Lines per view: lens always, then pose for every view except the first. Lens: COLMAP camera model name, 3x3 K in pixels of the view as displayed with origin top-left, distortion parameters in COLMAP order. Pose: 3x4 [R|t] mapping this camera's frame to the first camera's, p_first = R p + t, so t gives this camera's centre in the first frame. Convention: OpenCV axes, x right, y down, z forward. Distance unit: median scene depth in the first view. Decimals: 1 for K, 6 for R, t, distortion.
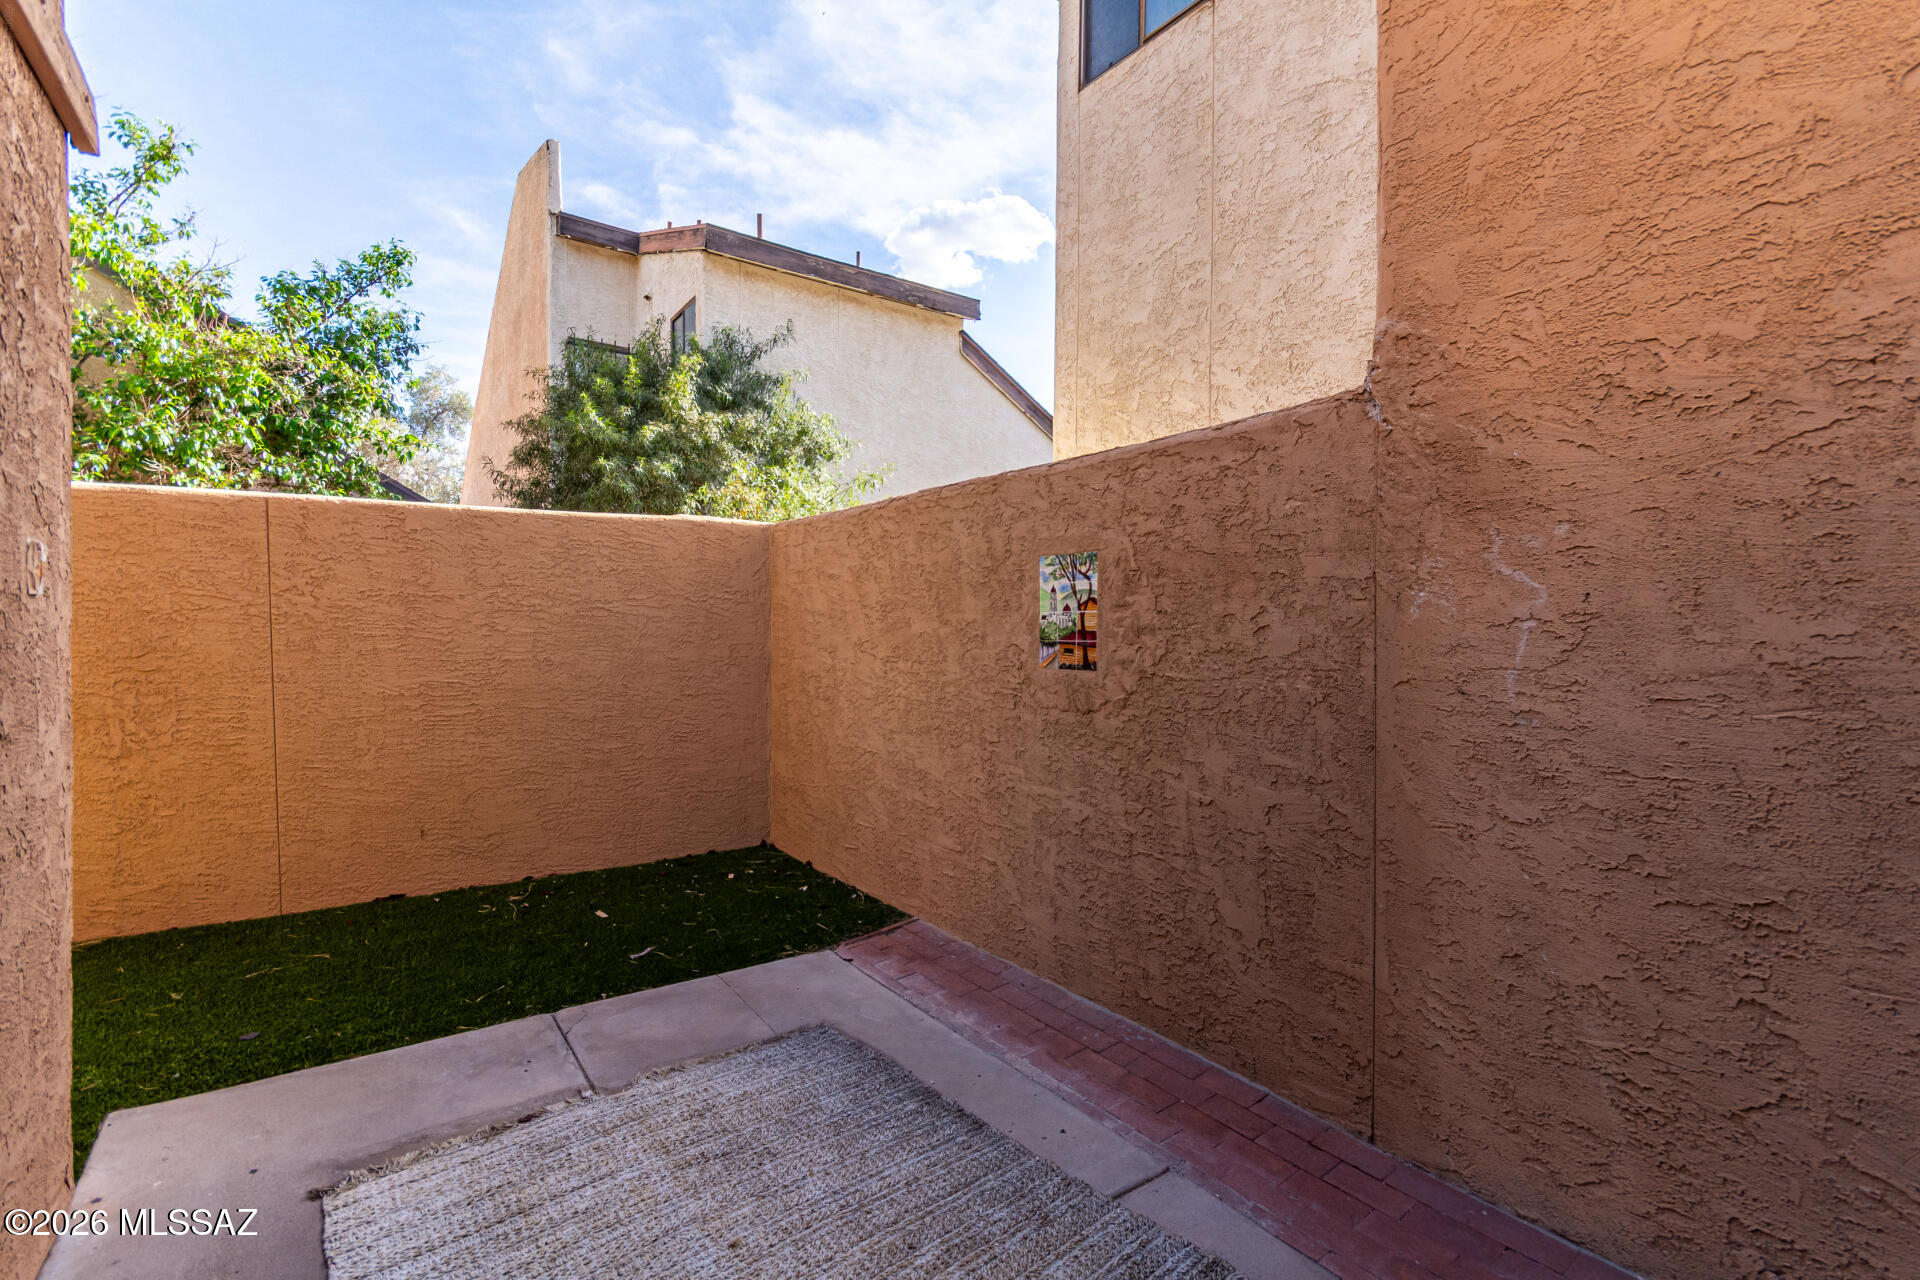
lens RADIAL K [[889.4, 0, 960.1], [0, 889.4, 660.5], [0, 0, 1]] dist [0.004266, 0.000002]
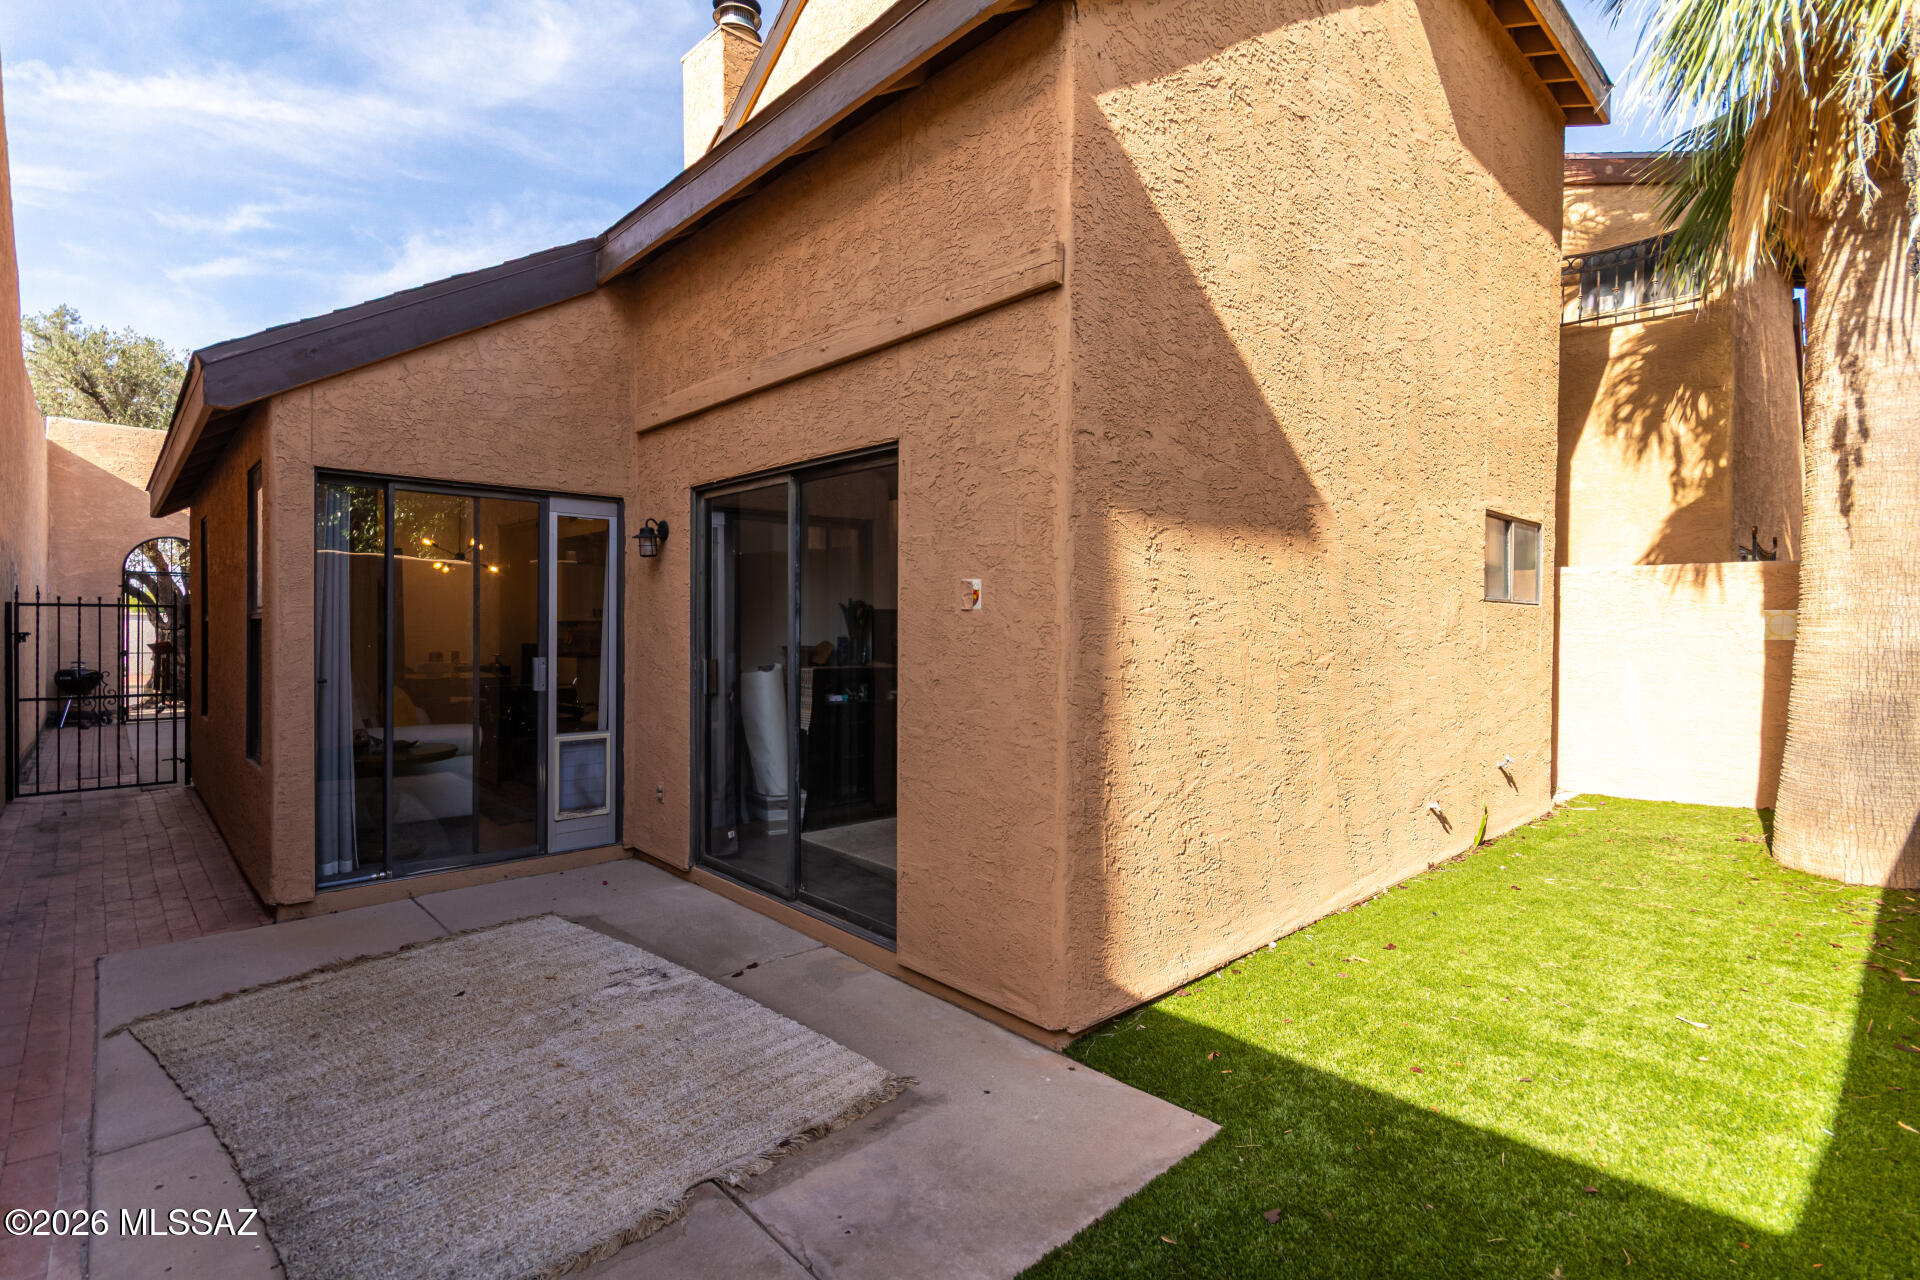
lens RADIAL K [[909.2, 0, 960.0], [0, 909.2, 640.0], [0, 0, 1]] dist [0.016731, -0.000068]
pose [[-0.990865, 0.001143, -0.134849, -0.338635], [-0.006353, 0.998458, 0.055143, -0.049235], [0.134705, 0.055496, -0.989331, 1.225551]]
